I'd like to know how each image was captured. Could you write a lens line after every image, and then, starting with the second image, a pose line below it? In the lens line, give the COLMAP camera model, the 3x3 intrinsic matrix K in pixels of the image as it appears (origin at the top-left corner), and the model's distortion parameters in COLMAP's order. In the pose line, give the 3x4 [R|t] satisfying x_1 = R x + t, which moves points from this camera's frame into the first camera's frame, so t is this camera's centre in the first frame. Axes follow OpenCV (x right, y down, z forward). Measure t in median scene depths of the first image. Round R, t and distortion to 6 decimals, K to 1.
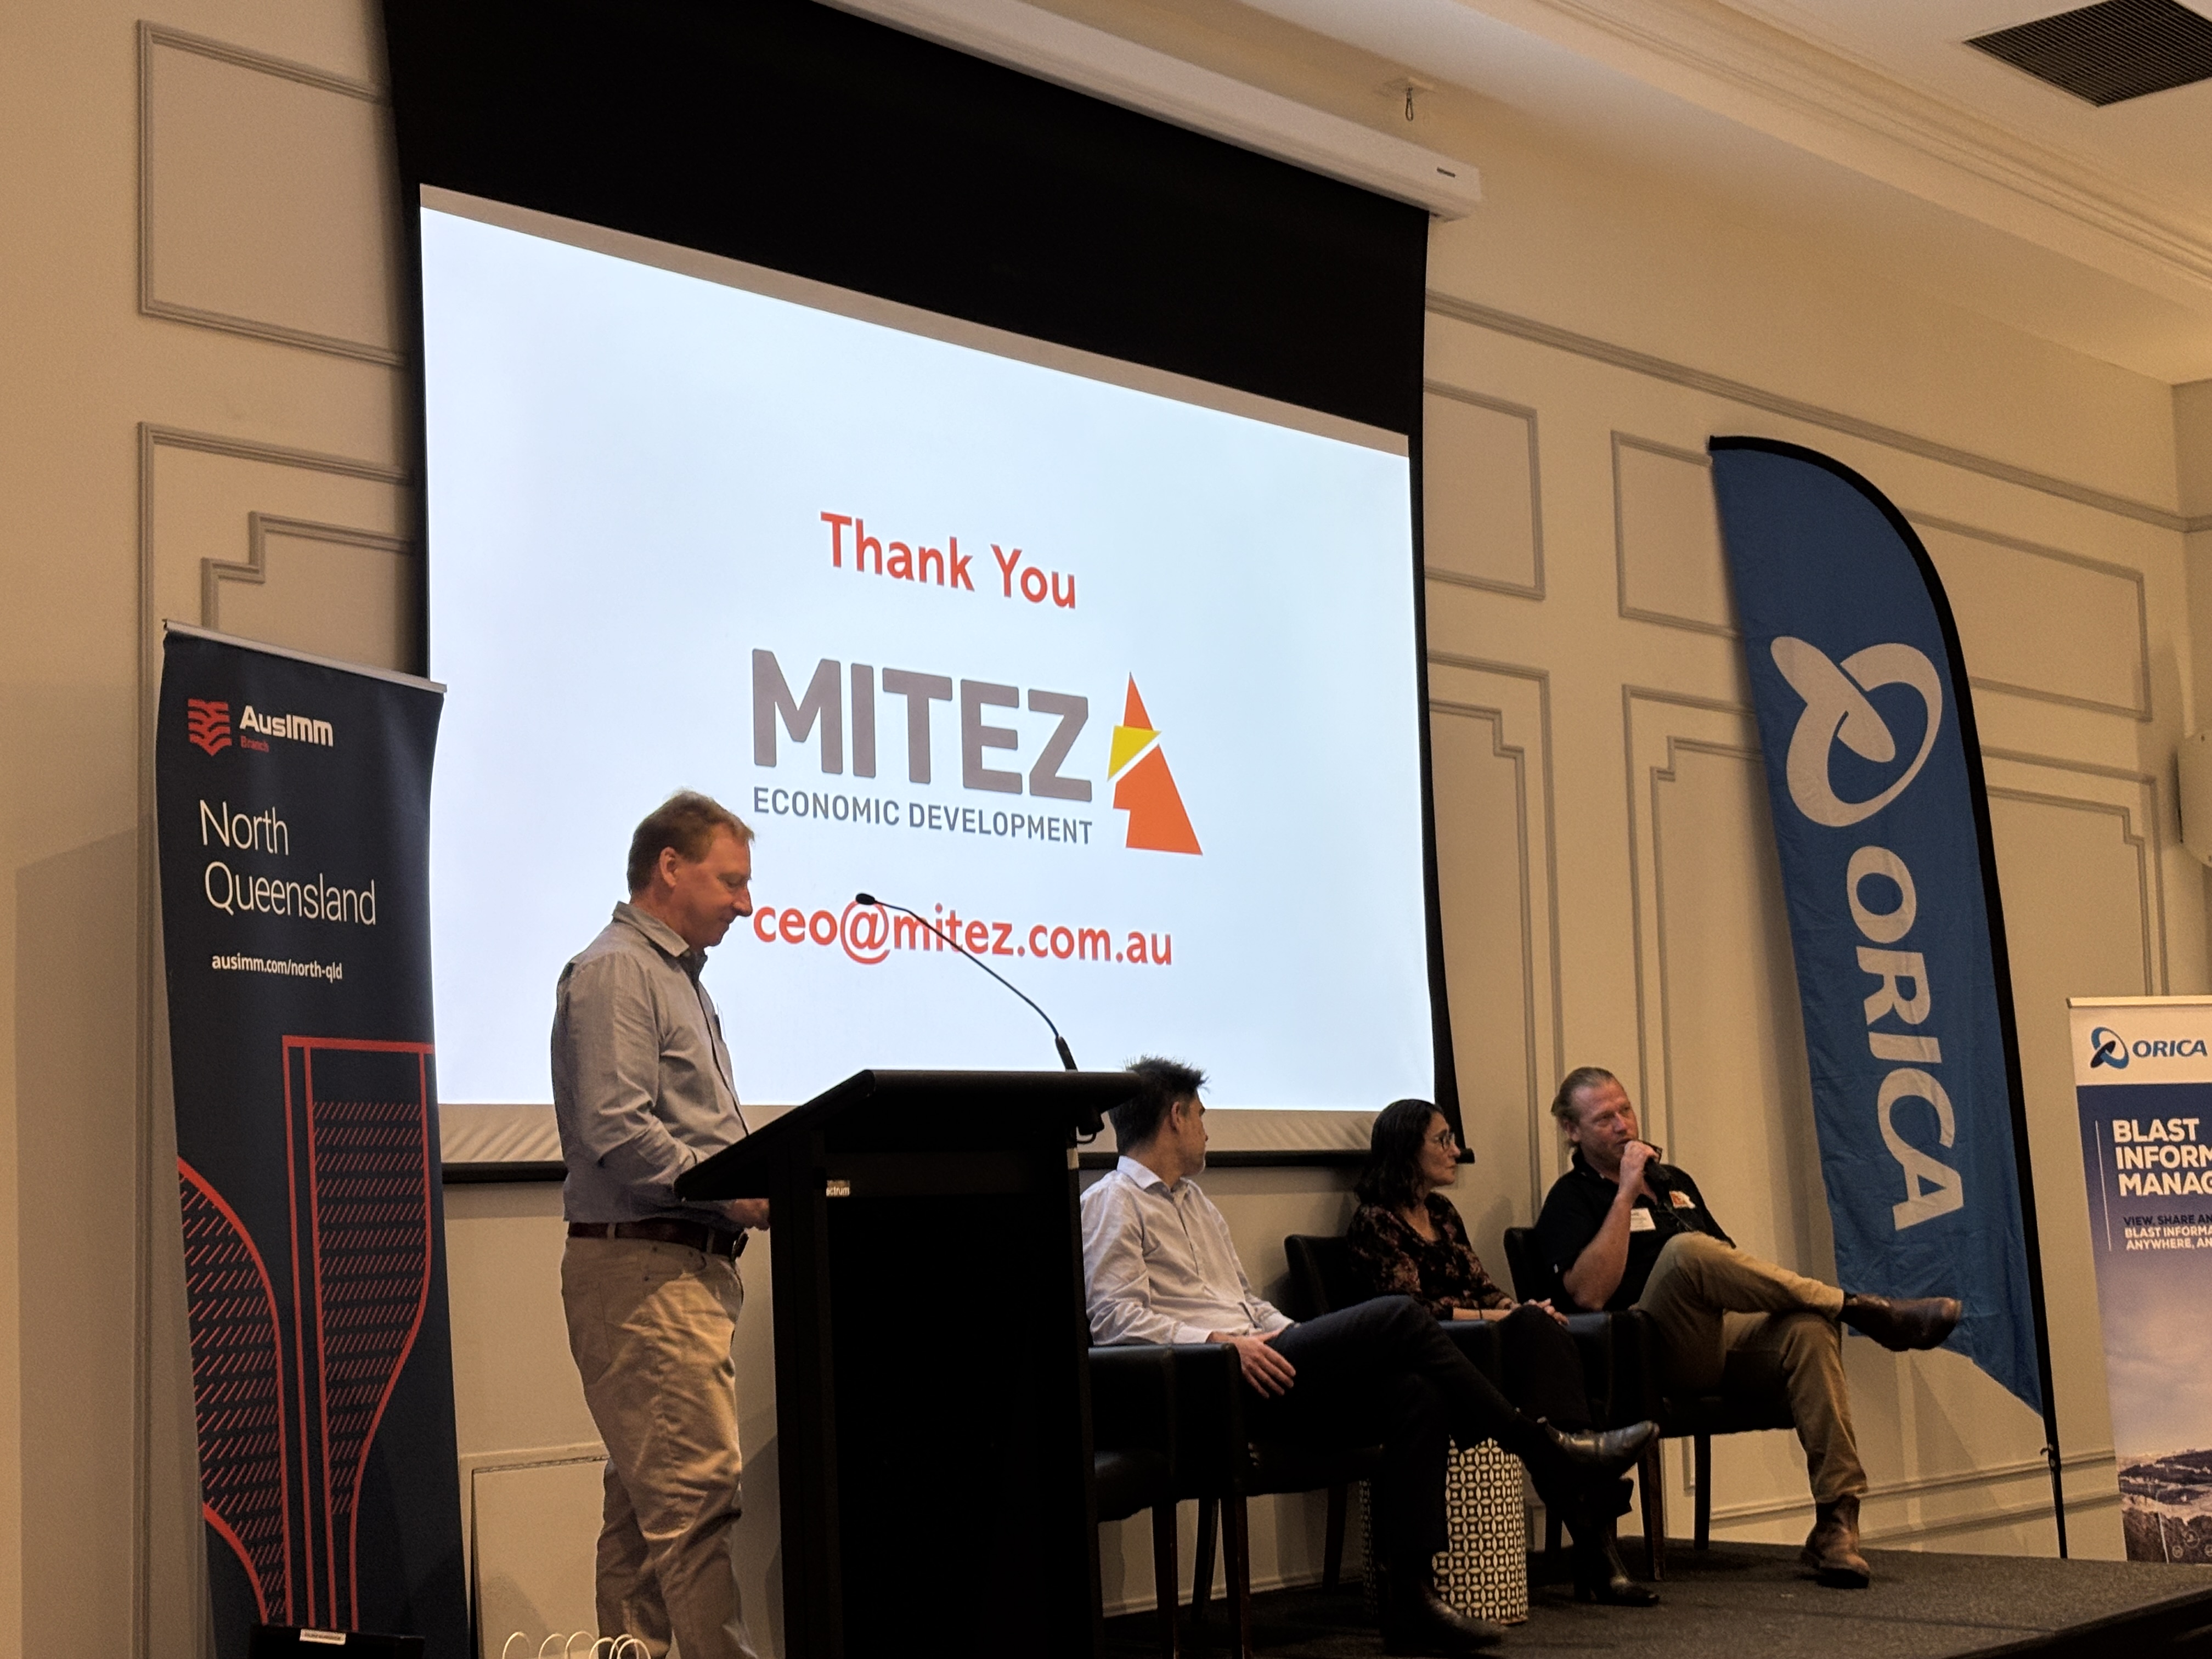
lens RADIAL K [[3538.8, 0, 1098.0], [0, 3538.8, 823.6], [0, 0, 1]] dist [0.046913, 0.000000]
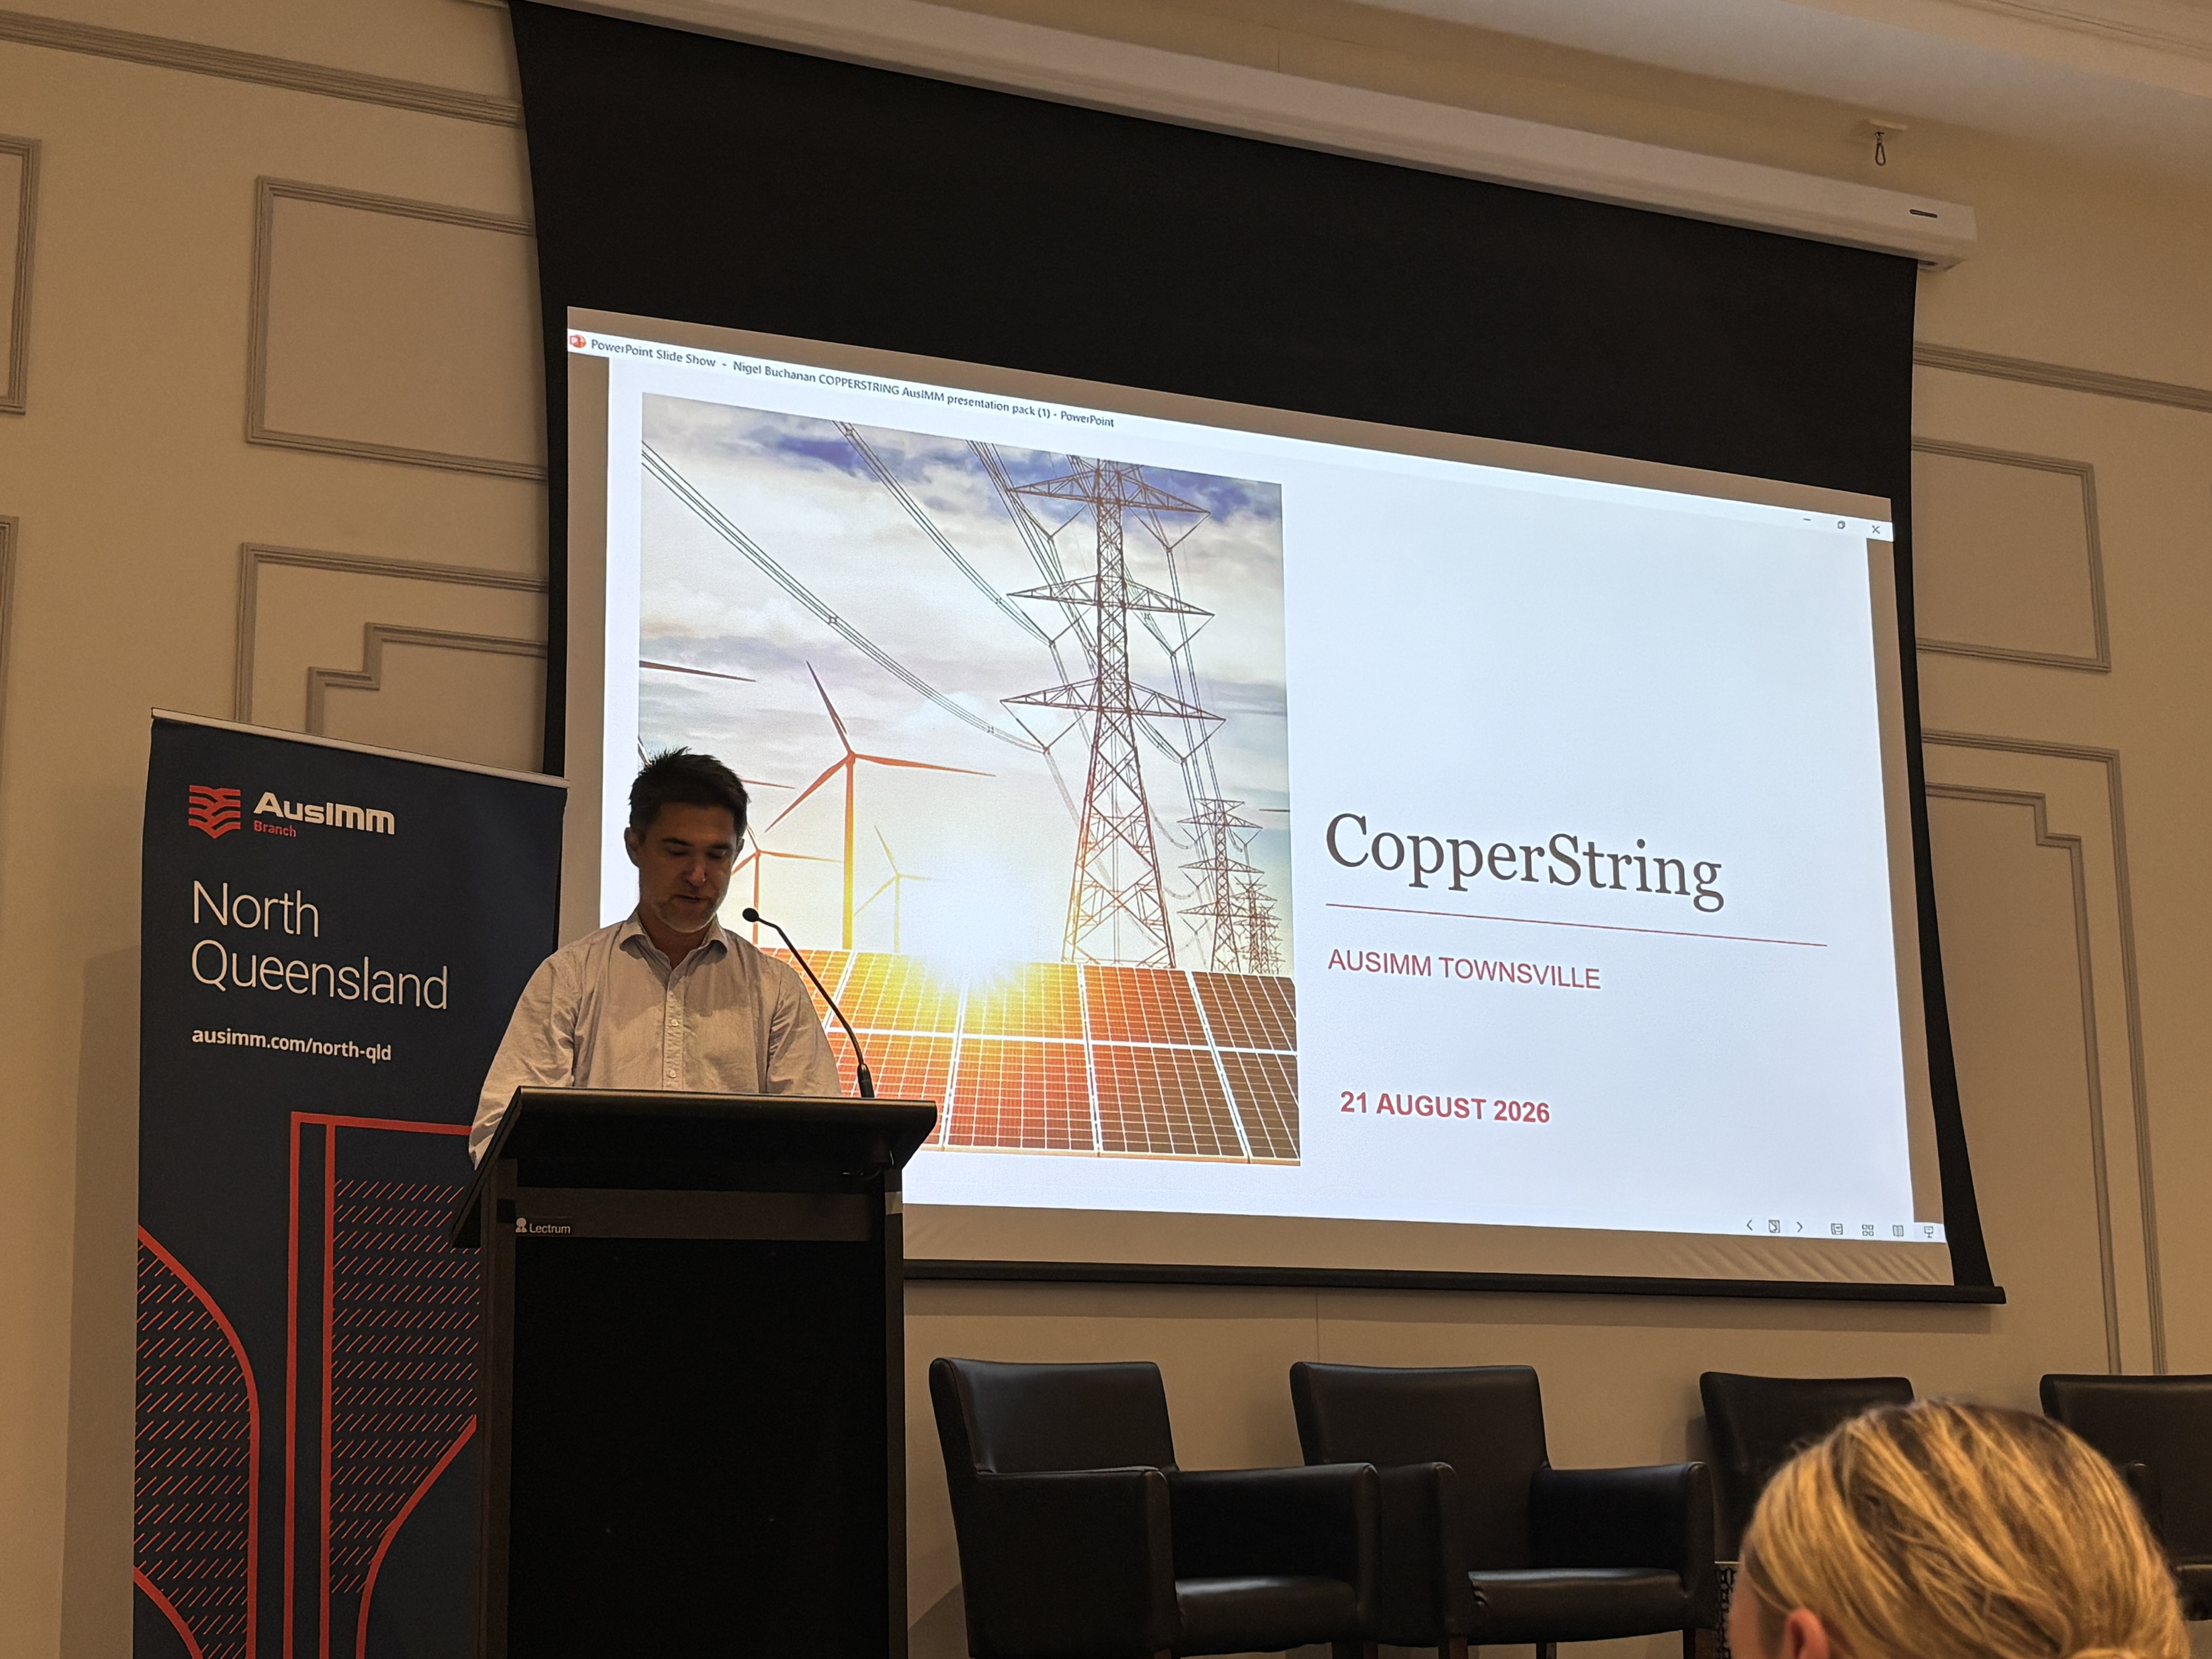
lens RADIAL K [[3221.9, 0, 1109.8], [0, 3221.9, 831.0], [0, 0, 1]] dist [0.054640, 0.000000]
pose [[0.907610, -0.071492, -0.413682, 0.243159], [0.032418, 0.994386, -0.100725, 0.052891], [0.418561, 0.078008, 0.904832, 0.166359]]
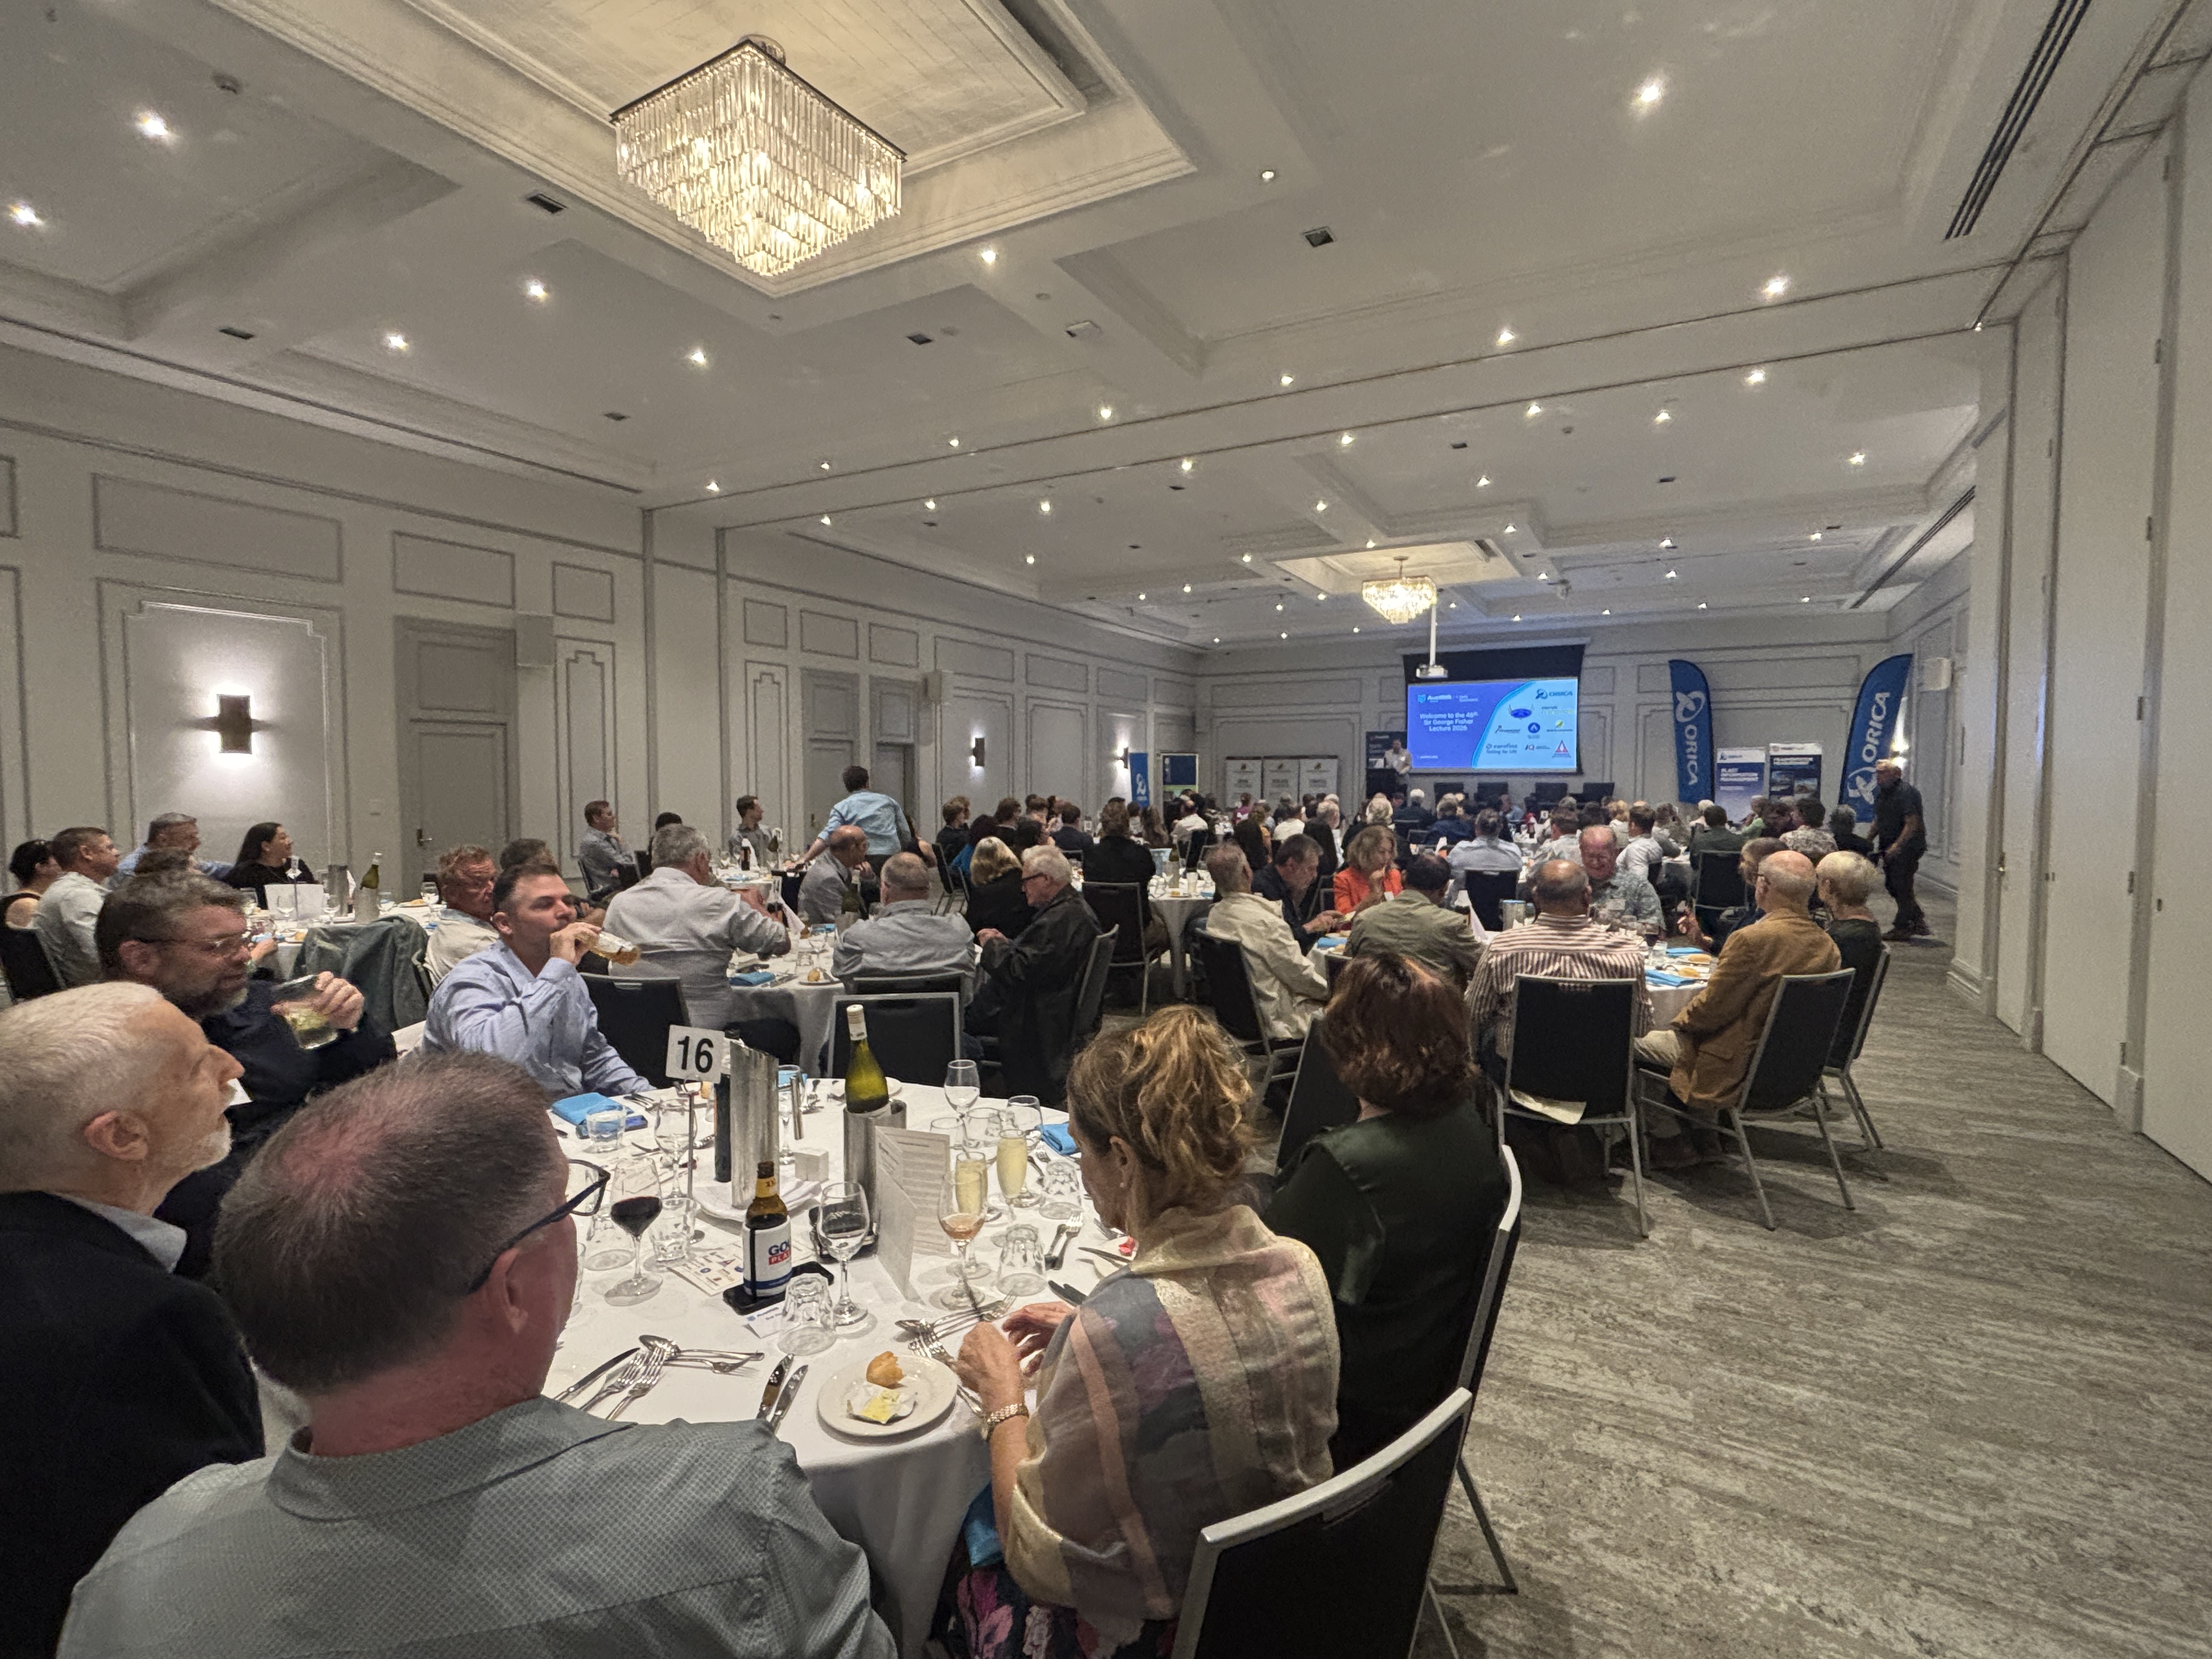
lens RADIAL K [[1028.1, 0, 1114.4], [0, 1028.1, 824.4], [0, 0, 1]] dist [-0.002695, 0.000368]
pose [[0.210161, 0.070219, -0.975142, 2.018073], [0.097016, 0.990997, 0.092269, -0.096481], [0.972841, -0.113996, 0.201457, -0.424812]]
